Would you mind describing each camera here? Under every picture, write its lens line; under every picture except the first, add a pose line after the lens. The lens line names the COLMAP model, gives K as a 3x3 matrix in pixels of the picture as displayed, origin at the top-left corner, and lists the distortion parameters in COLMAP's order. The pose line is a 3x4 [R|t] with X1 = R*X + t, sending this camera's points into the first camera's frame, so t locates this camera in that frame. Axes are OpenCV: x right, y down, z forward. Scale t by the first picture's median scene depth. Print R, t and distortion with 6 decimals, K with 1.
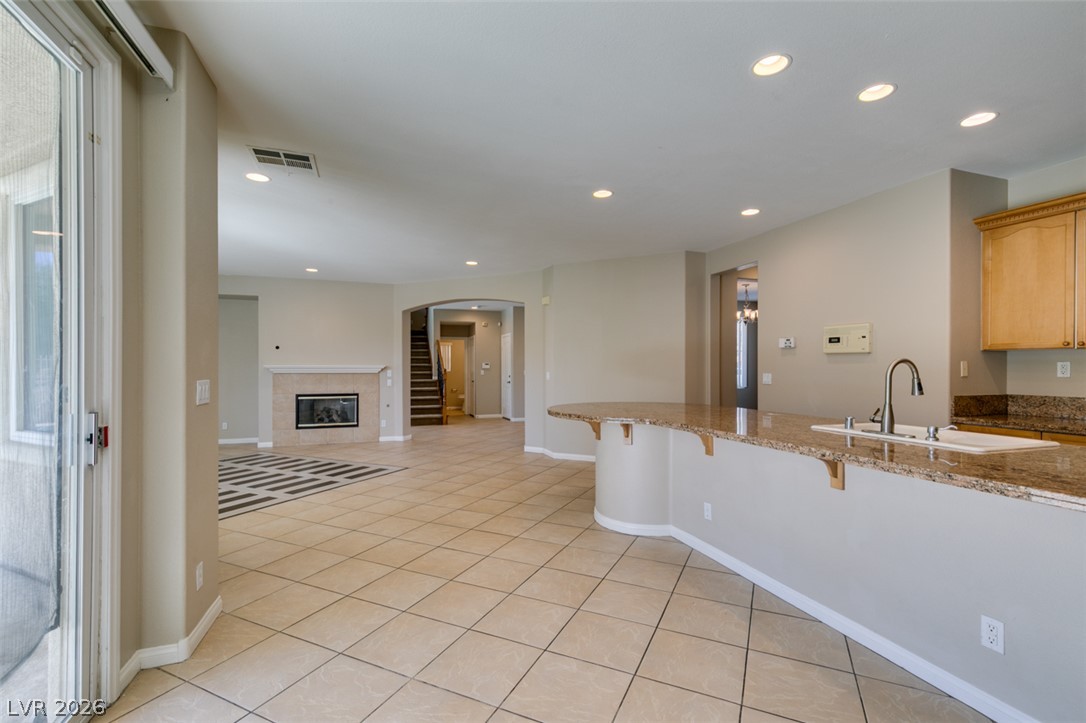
lens RADIAL K [[484.5, 0, 542.0], [0, 484.5, 368.3], [0, 0, 1]] dist [0.003298, -0.000850]
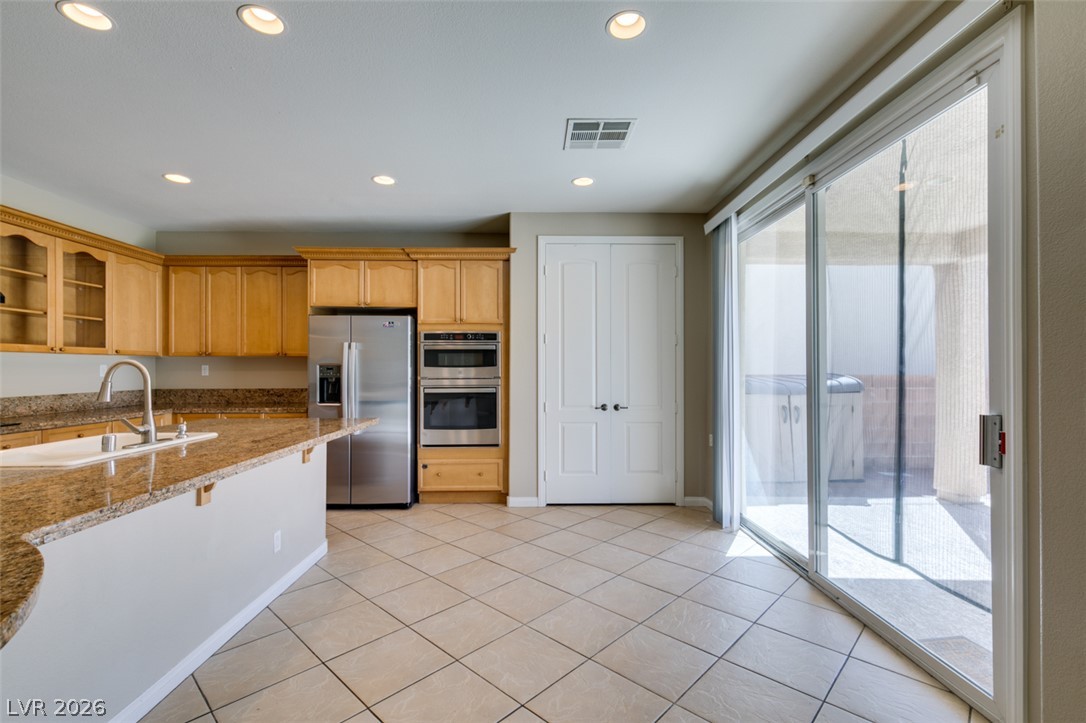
lens RADIAL K [[483.4, 0, 541.6], [0, 483.4, 364.5], [0, 0, 1]] dist [0.002866, -0.000903]
pose [[-0.952118, 0.005109, 0.305688, -0.073875], [0.003665, 0.999979, -0.005299, -0.000879], [-0.305709, -0.003925, -0.952117, 0.472180]]
